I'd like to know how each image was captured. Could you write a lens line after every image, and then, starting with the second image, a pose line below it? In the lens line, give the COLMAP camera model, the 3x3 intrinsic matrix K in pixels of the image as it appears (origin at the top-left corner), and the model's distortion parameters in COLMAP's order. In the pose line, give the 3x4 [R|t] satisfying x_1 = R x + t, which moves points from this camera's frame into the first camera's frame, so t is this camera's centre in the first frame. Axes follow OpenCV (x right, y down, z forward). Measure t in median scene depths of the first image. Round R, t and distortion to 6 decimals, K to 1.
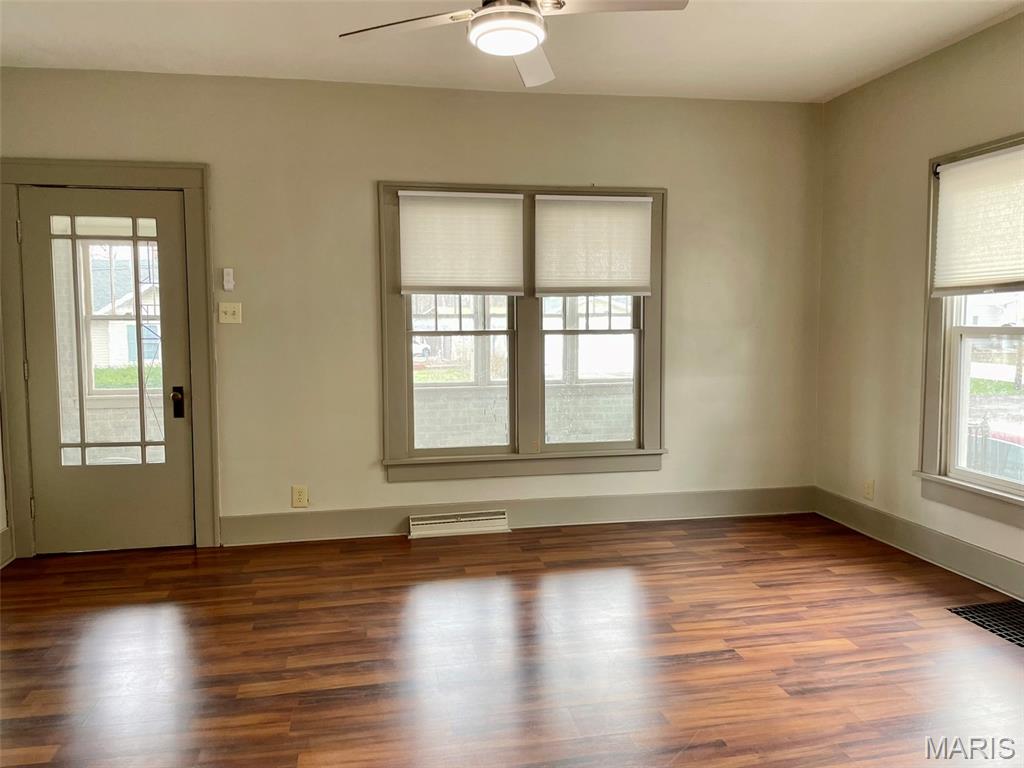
lens RADIAL K [[762.8, 0, 508.6], [0, 762.8, 382.4], [0, 0, 1]] dist [0.117269, -0.078682]
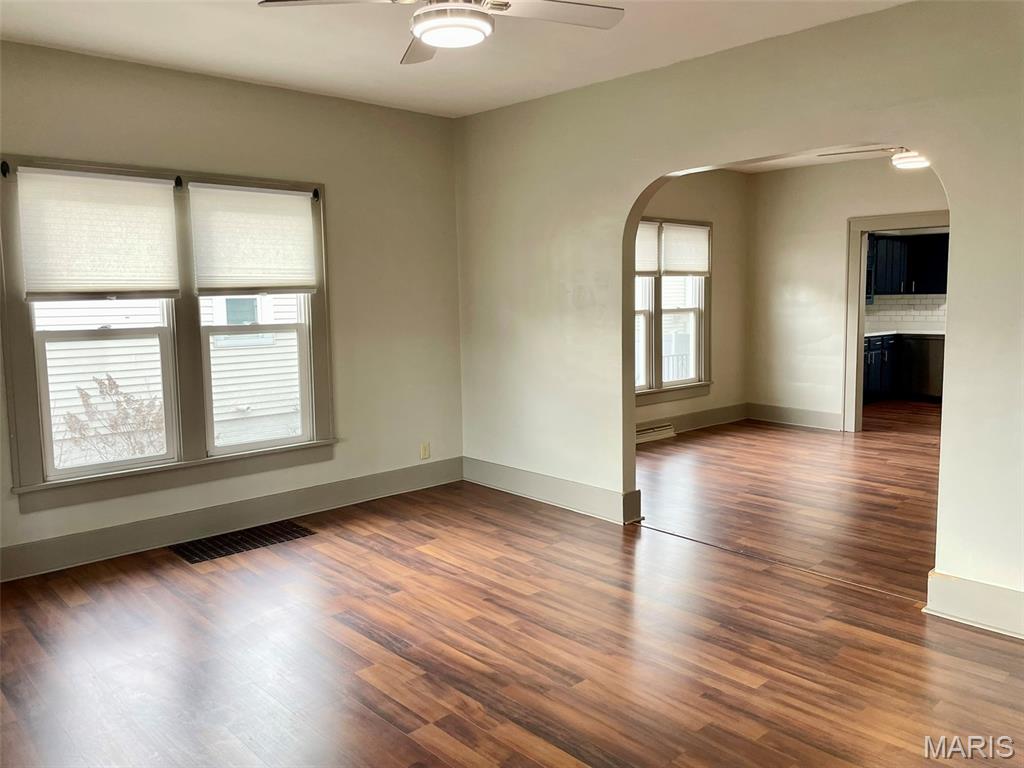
lens RADIAL K [[769.2, 0, 533.2], [0, 769.2, 381.2], [0, 0, 1]] dist [-0.031771, -0.002431]
pose [[-0.565731, -0.065009, 0.822023, -0.671160], [0.084616, 0.987048, 0.136294, -0.099475], [-0.820237, 0.146663, -0.552903, 1.181876]]
